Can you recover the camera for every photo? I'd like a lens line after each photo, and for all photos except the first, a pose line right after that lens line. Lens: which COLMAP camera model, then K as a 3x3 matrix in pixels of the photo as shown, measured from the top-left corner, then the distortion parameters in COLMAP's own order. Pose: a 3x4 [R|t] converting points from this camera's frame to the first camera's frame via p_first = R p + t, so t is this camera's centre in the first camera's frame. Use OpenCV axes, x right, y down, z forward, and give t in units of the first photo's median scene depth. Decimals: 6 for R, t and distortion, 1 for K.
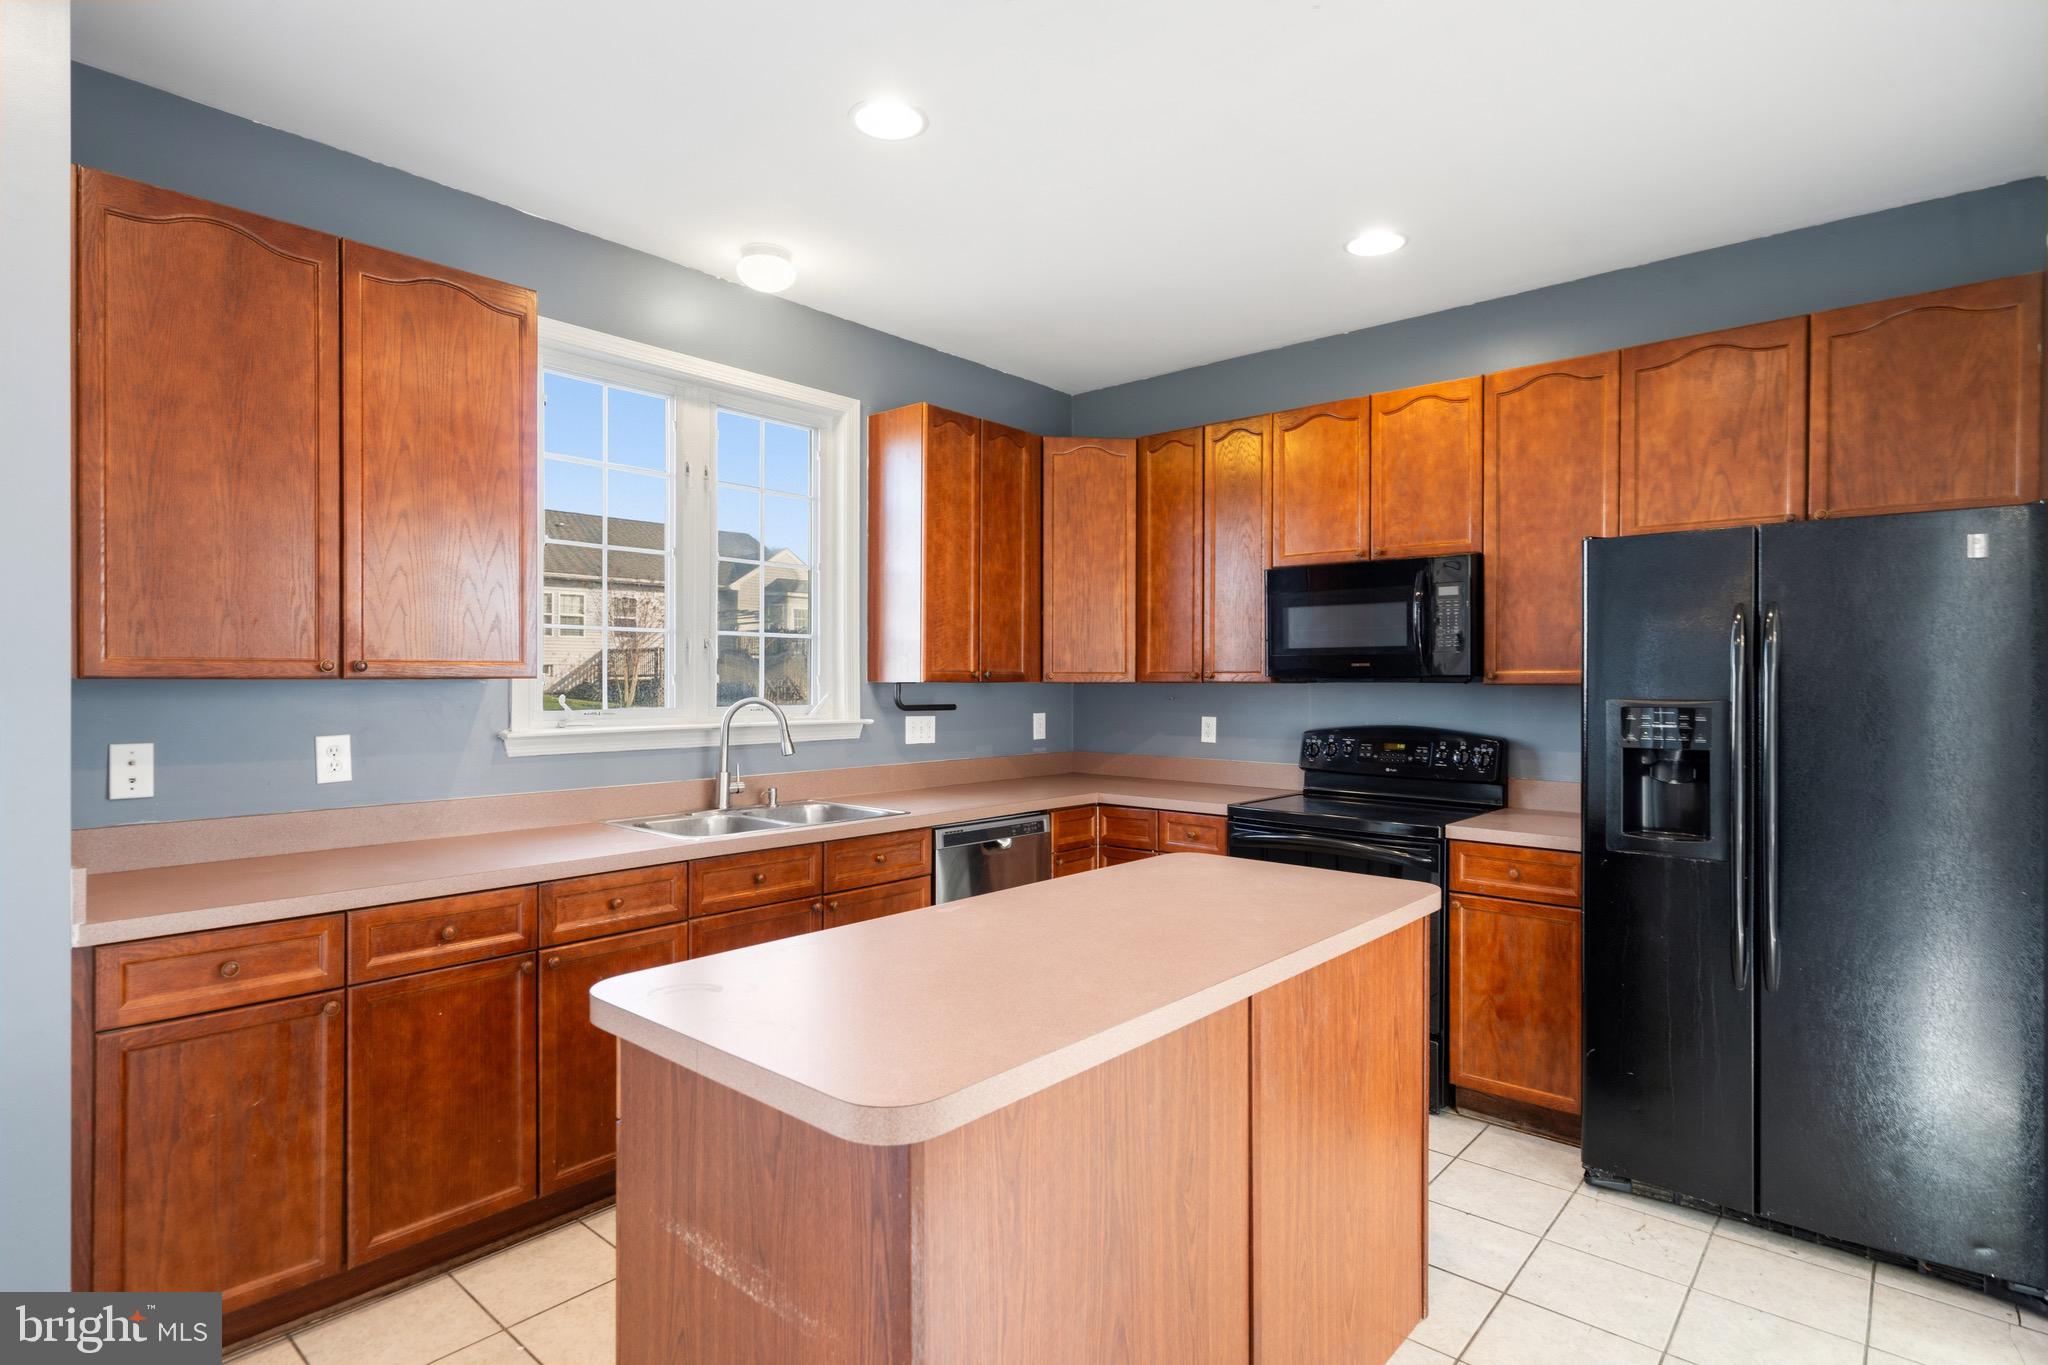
lens RADIAL K [[1041.9, 0, 1020.9], [0, 1041.9, 681.1], [0, 0, 1]] dist [0.006380, 0.000907]
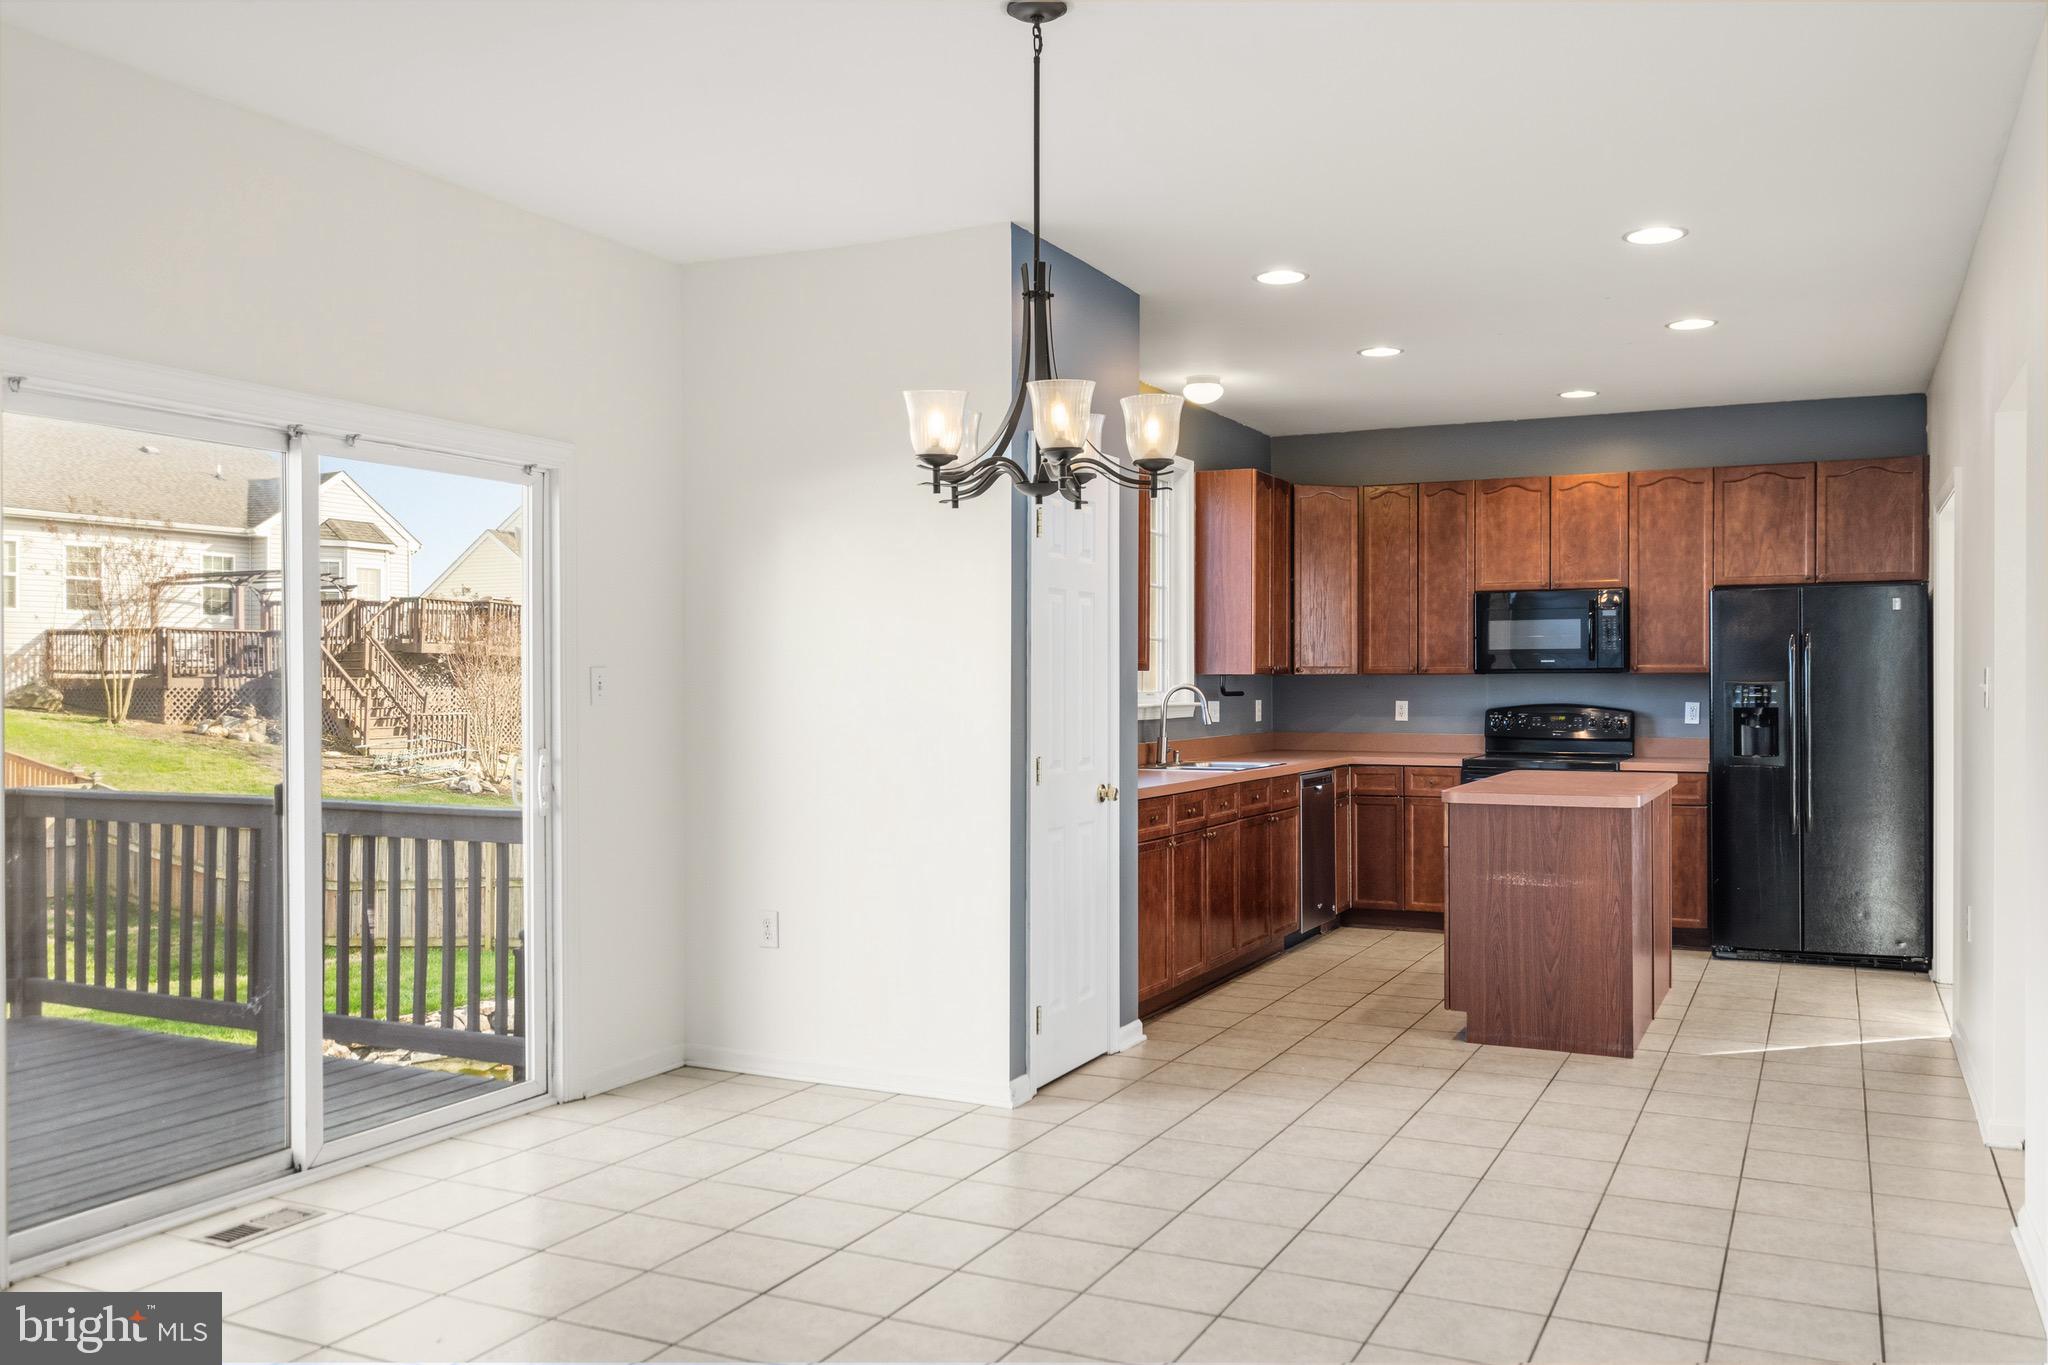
lens RADIAL K [[1654.7, 0, 1019.1], [0, 1654.7, 686.3], [0, 0, 1]] dist [0.006484, -0.005906]
pose [[0.966316, -0.005071, 0.257310, -1.093453], [0.004511, 0.999986, 0.002767, 0.010865], [-0.257321, -0.001513, 0.966325, -1.168650]]
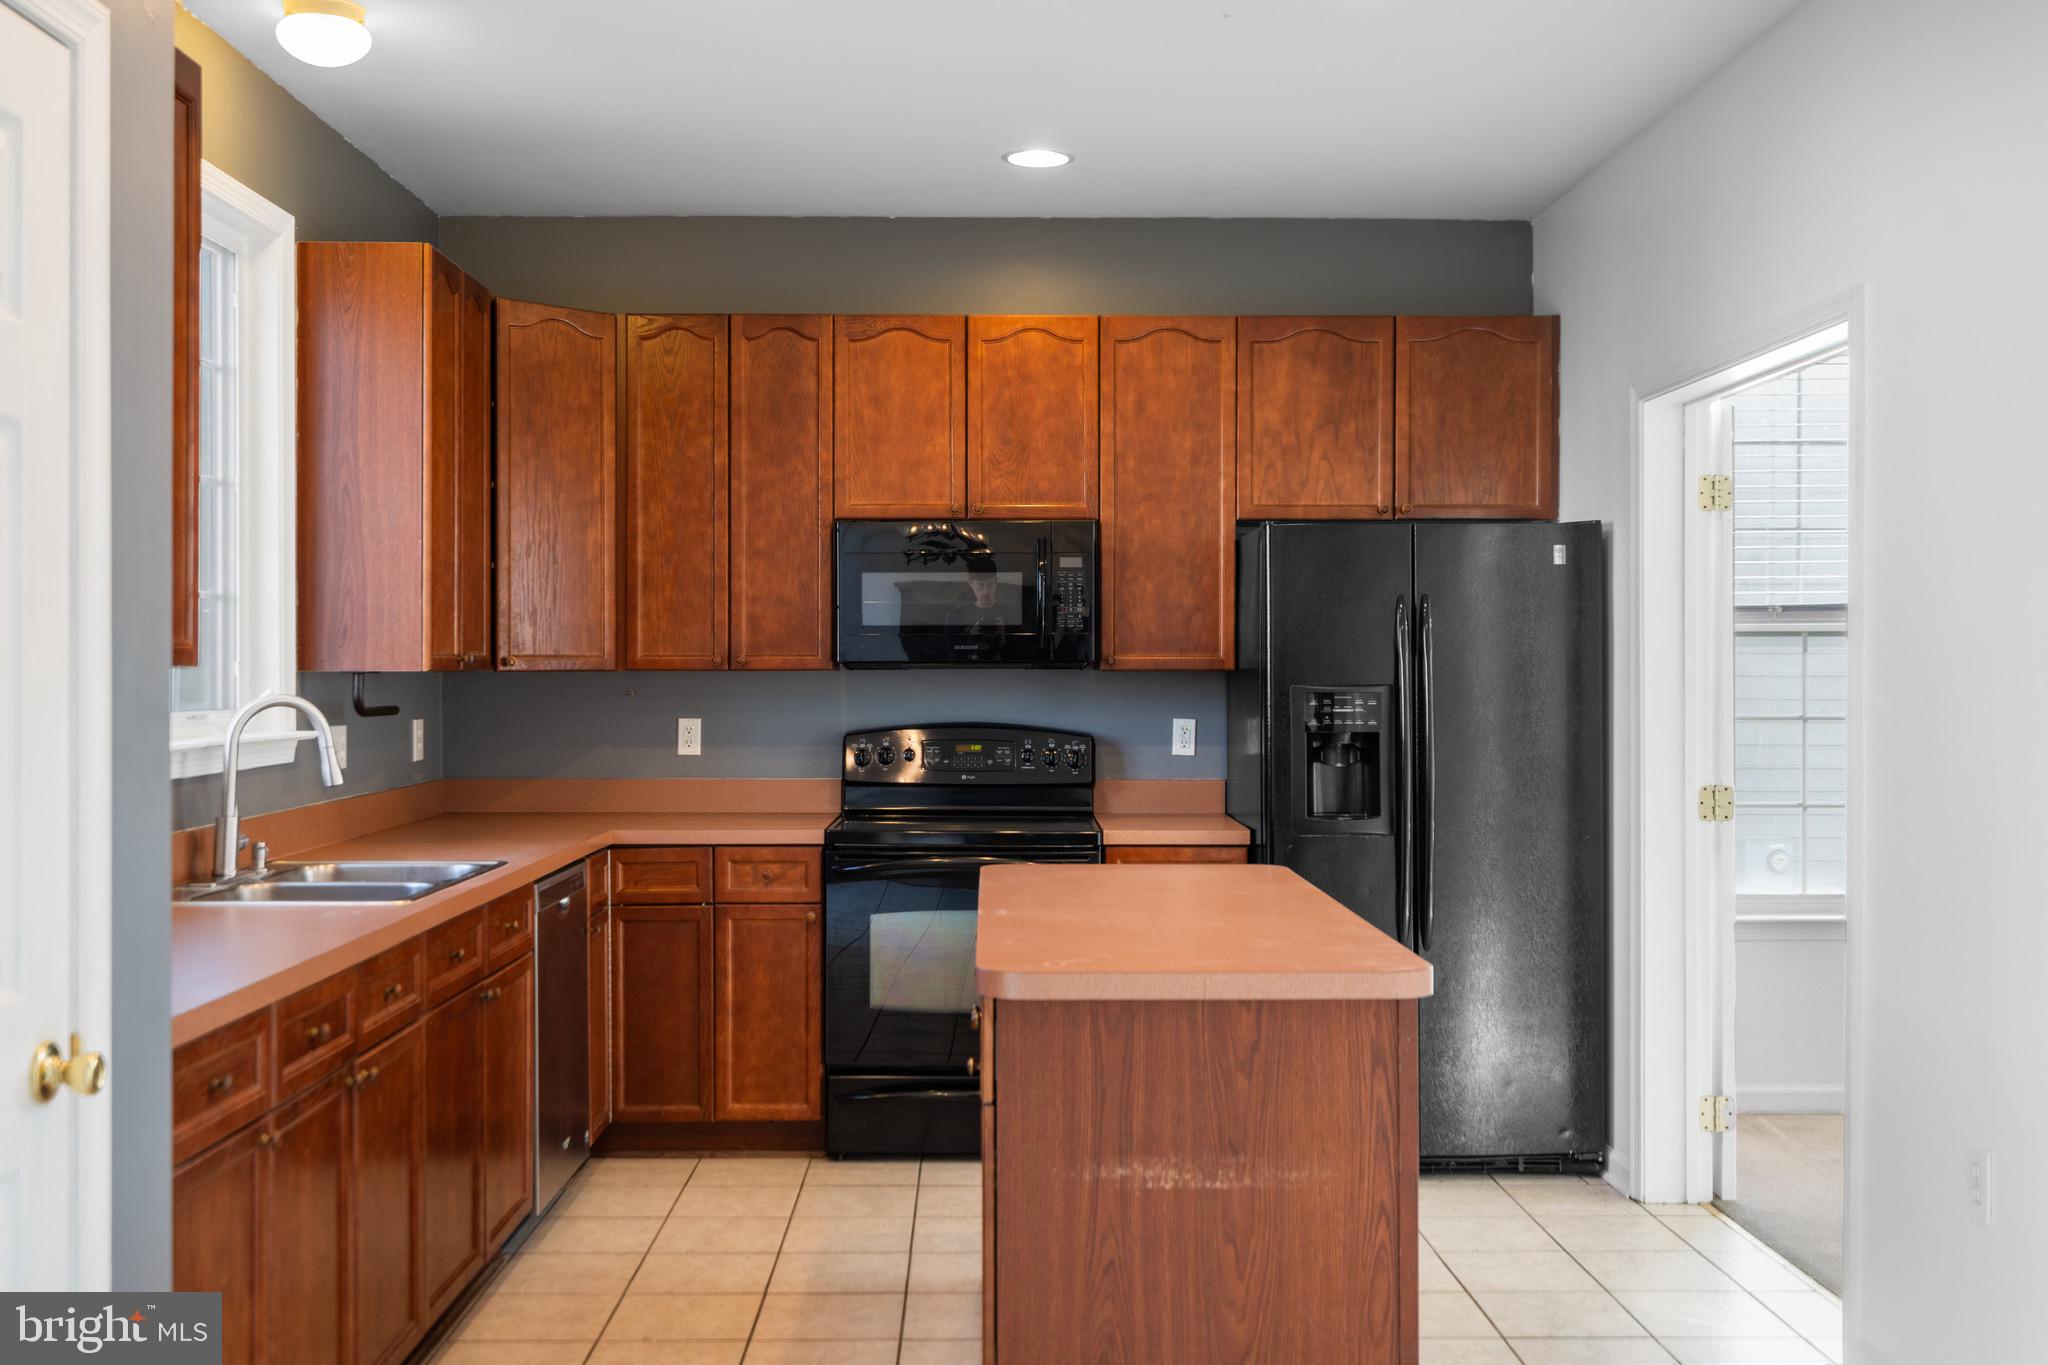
lens RADIAL K [[2018.7, 0, 1010.0], [0, 2018.7, 674.4], [0, 0, 1]] dist [0.001995, 0.000860]
pose [[0.744948, -0.005567, 0.667100, -0.769387], [0.002812, 0.999983, 0.005204, -0.002835], [-0.667117, -0.002001, 0.744950, -0.216555]]
